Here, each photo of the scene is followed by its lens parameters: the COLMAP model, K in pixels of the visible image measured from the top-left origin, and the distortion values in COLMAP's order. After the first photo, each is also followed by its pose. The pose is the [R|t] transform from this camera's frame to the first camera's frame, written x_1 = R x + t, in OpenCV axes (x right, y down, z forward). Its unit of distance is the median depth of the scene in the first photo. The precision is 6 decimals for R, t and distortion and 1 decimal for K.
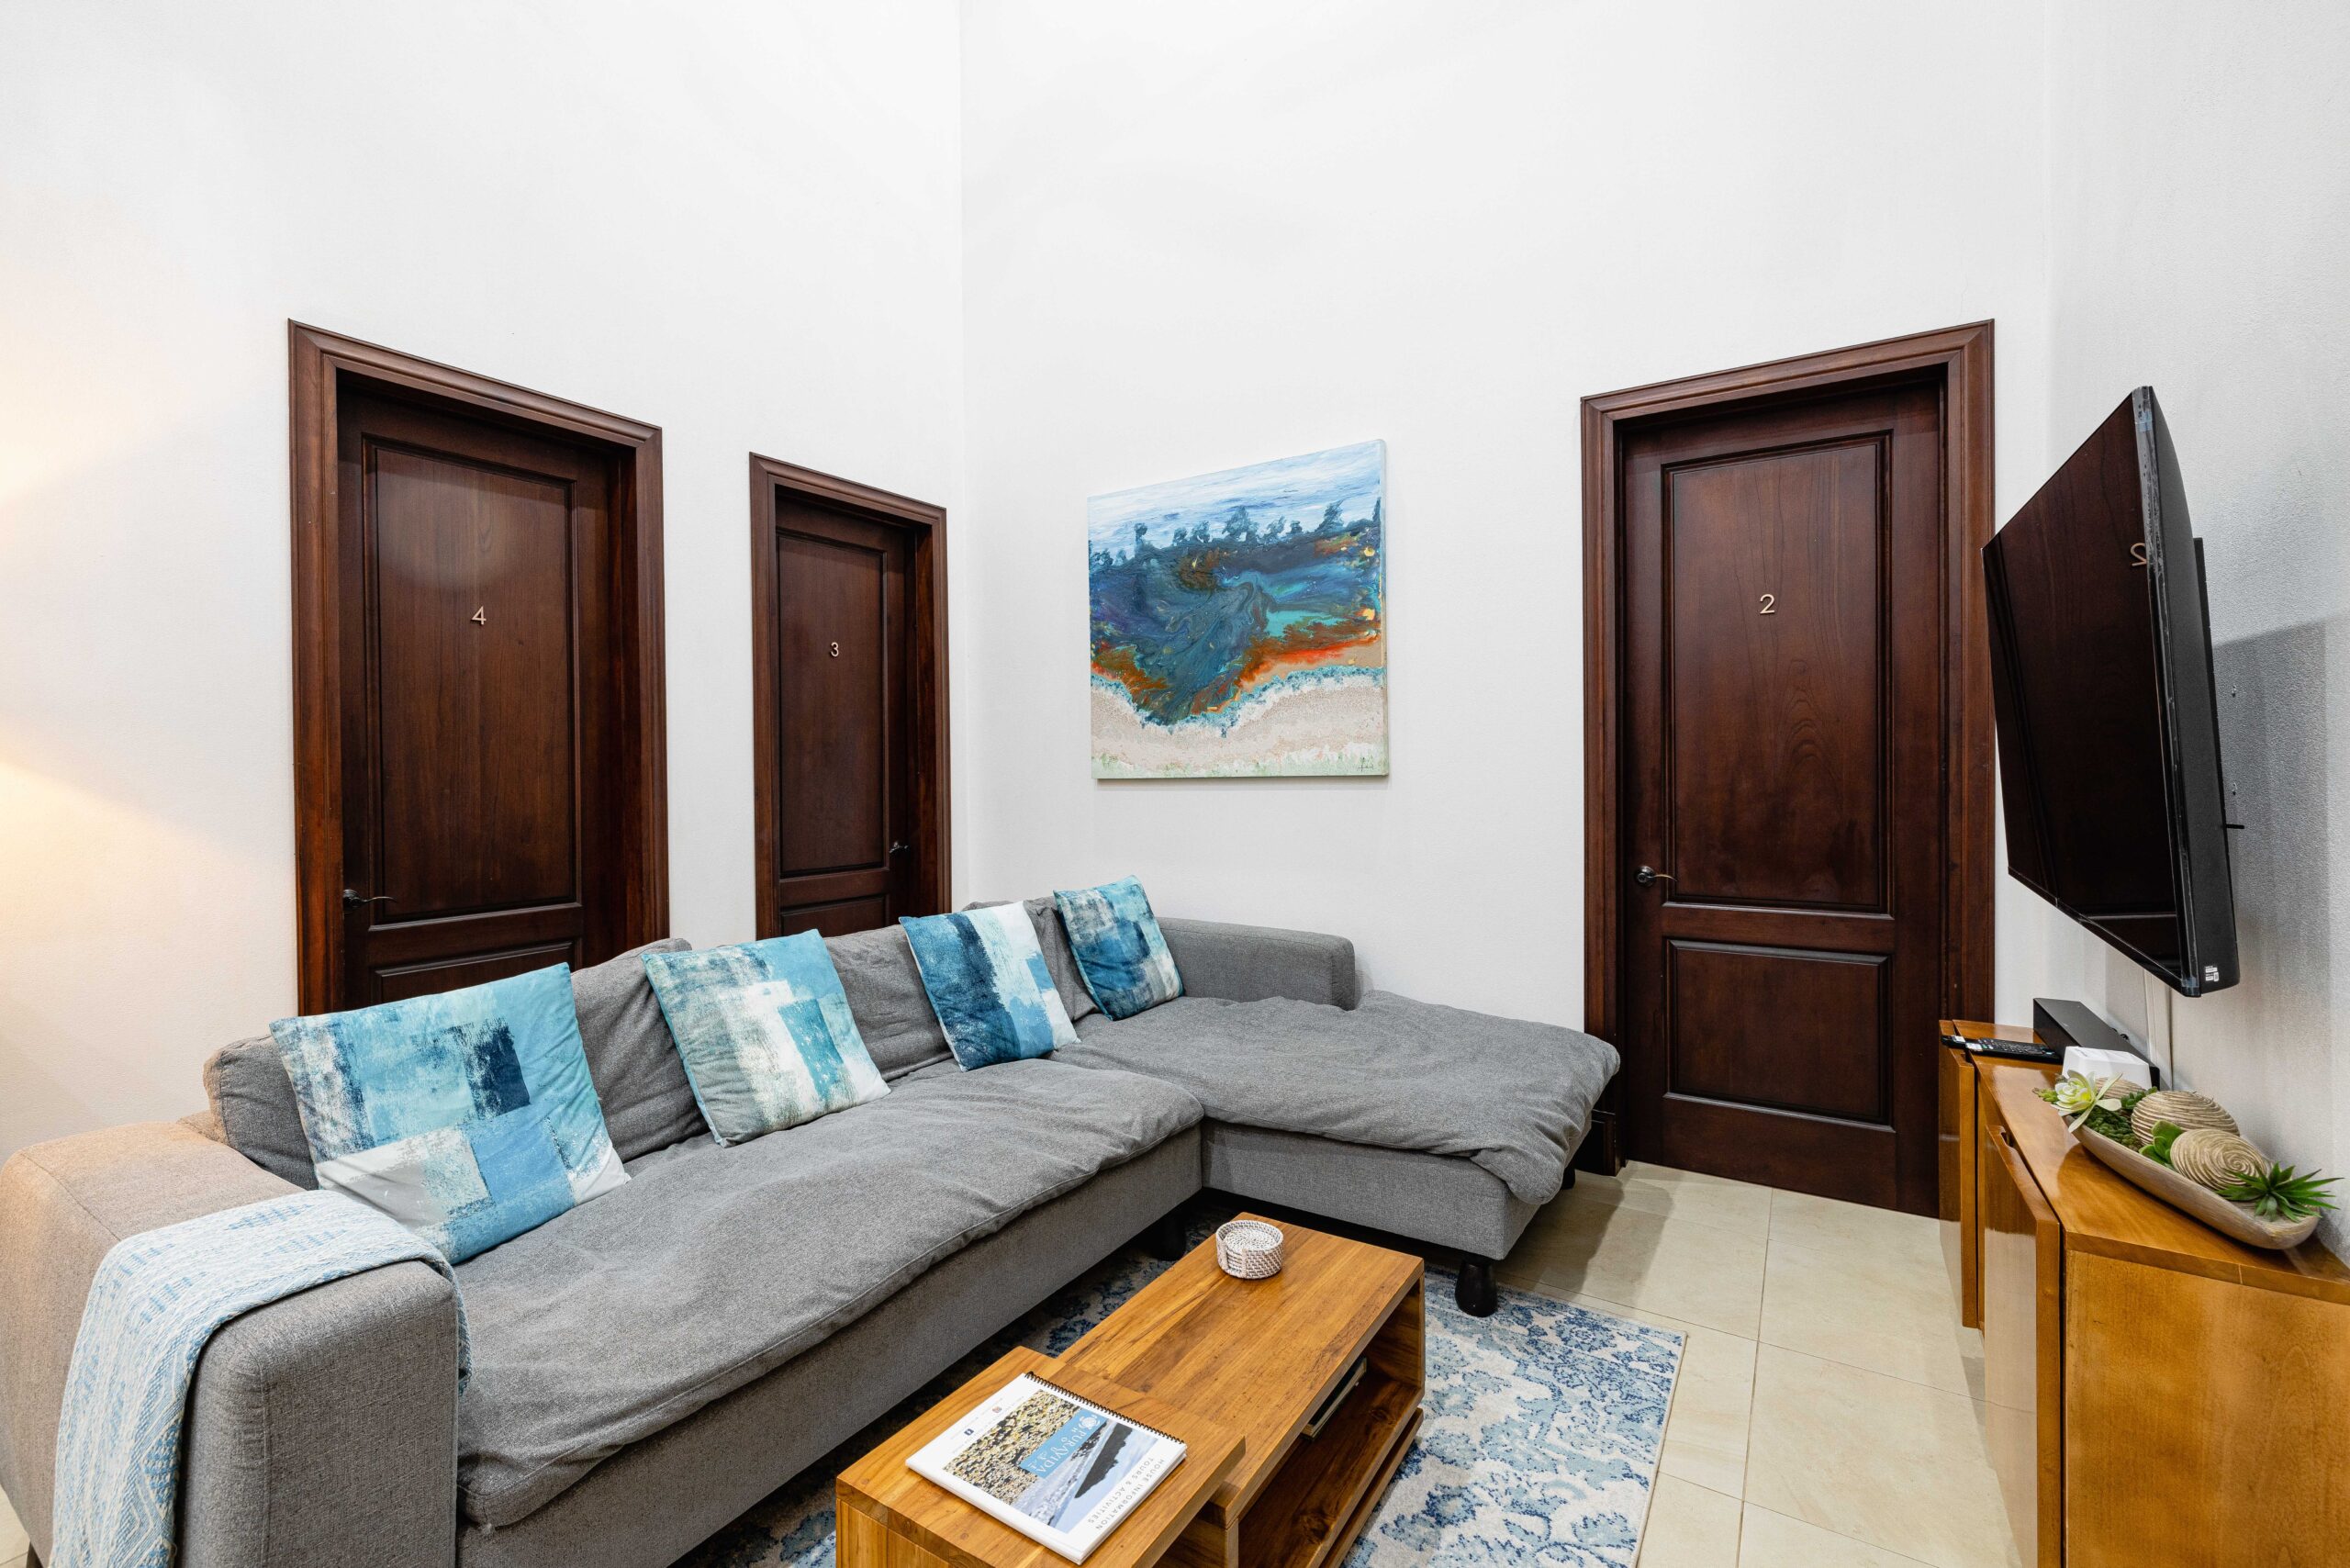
lens RADIAL K [[979.9, 0, 1160.1], [0, 979.9, 768.4], [0, 0, 1]] dist [-0.001013, 0.000975]
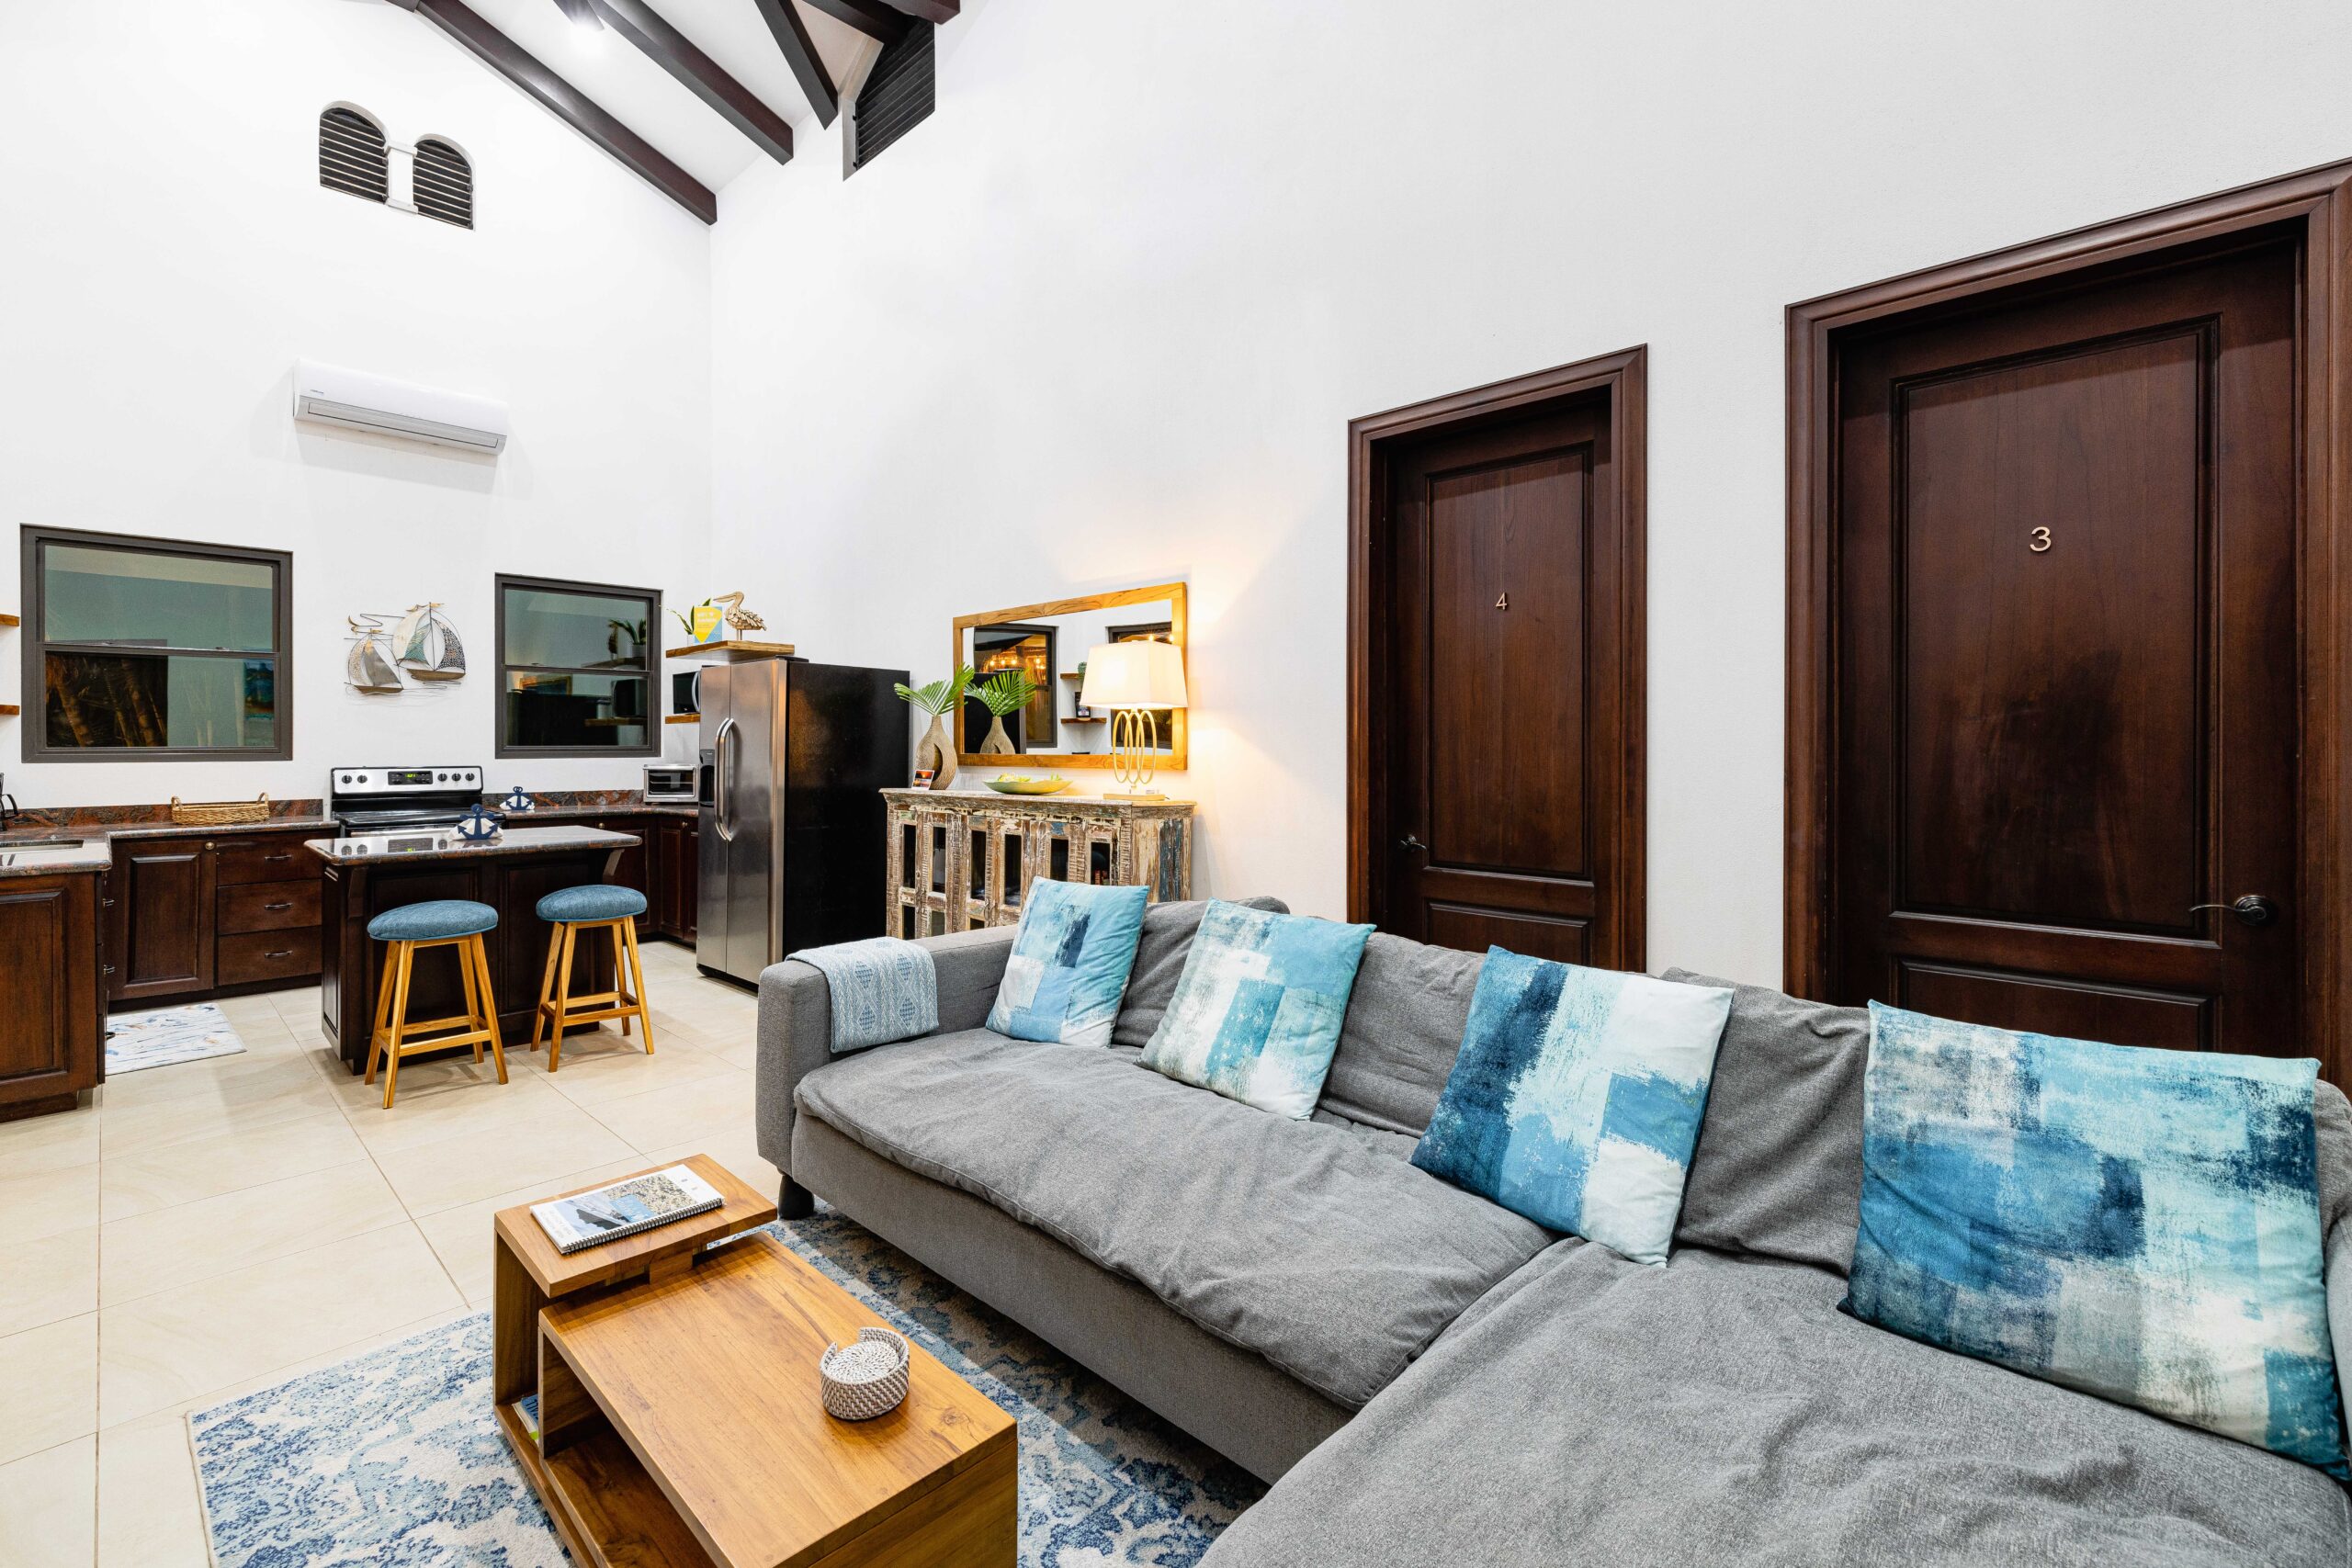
lens RADIAL K [[1050.0, 0, 1170.0], [0, 1050.0, 741.4], [0, 0, 1]] dist [0.003717, -0.001304]
pose [[-0.188625, 0.005114, -0.982036, 0.560136], [-0.004922, 0.999969, 0.006153, -0.005829], [0.982037, 0.005994, -0.188594, 0.911770]]
